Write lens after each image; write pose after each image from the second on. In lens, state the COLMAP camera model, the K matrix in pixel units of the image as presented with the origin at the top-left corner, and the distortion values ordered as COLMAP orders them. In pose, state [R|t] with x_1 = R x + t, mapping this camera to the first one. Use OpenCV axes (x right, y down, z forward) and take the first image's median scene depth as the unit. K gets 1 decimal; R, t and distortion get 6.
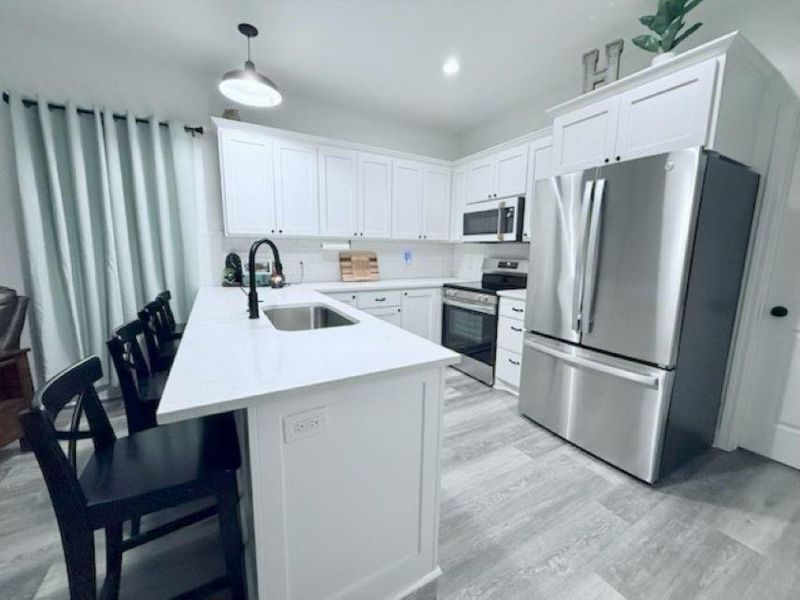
lens RADIAL K [[318.2, 0, 399.2], [0, 318.2, 299.4], [0, 0, 1]] dist [-0.001996, 0.001176]
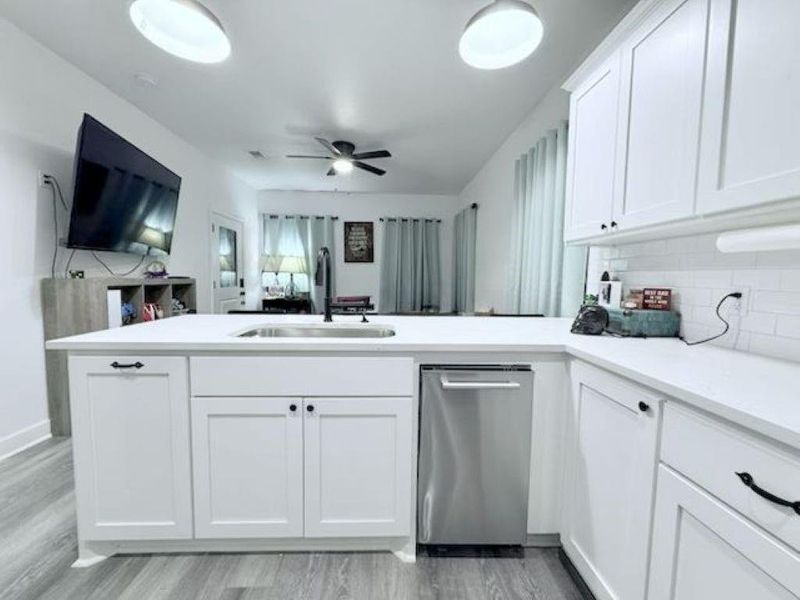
lens RADIAL K [[318.2, 0, 394.4], [0, 318.2, 299.1], [0, 0, 1]] dist [-0.001996, 0.001176]
pose [[-0.465091, 0.044399, -0.884149, 0.203358], [-0.155834, 0.979040, 0.131138, -0.099196], [0.871439, 0.198771, -0.448424, 0.843608]]
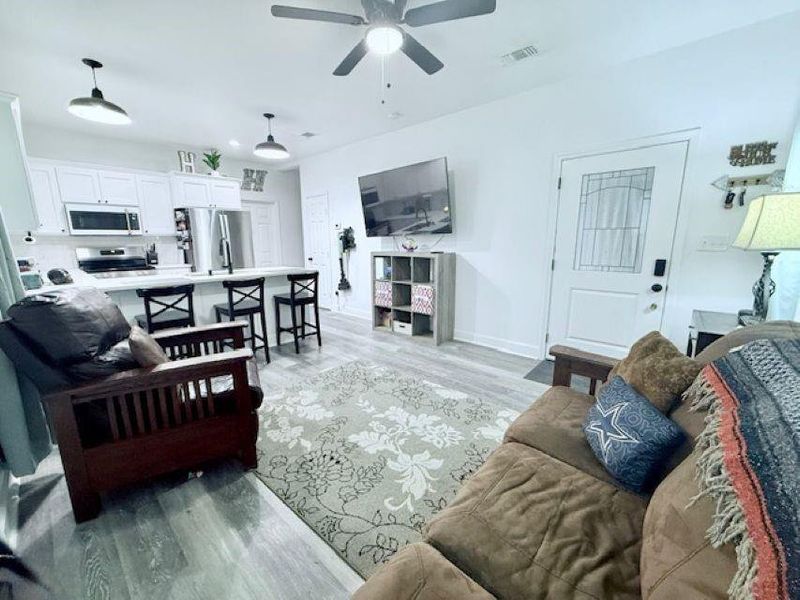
lens RADIAL K [[318.2, 0, 400.6], [0, 318.2, 297.7], [0, 0, 1]] dist [-0.001996, 0.001176]
pose [[-0.330079, -0.183523, 0.925941, -1.452249], [0.148134, 0.958694, 0.242822, -0.072372], [-0.932257, 0.217314, -0.289259, 0.294776]]
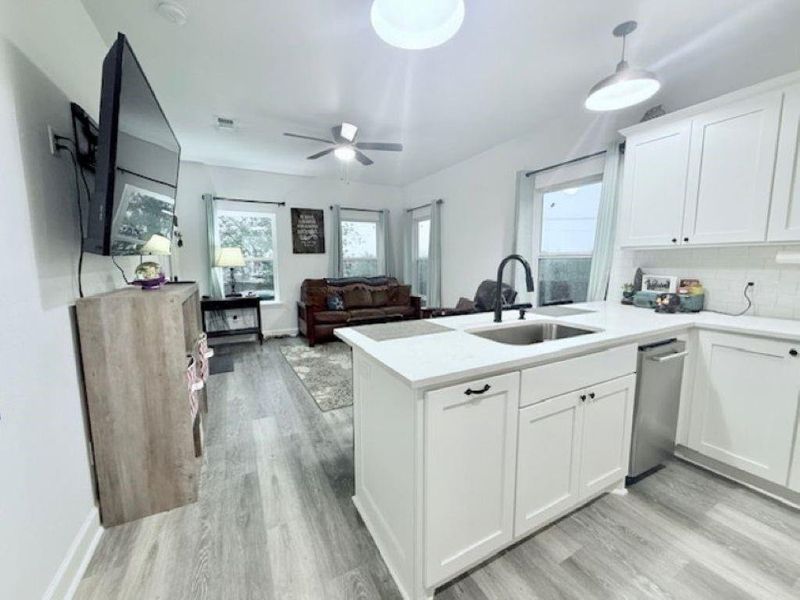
lens RADIAL K [[318.2, 0, 397.2], [0, 318.2, 299.0], [0, 0, 1]] dist [-0.001996, 0.001176]
pose [[-0.035737, 0.107832, -0.993527, 0.369109], [-0.148531, 0.982547, 0.111983, -0.052172], [0.988262, 0.151571, -0.019097, 0.321458]]
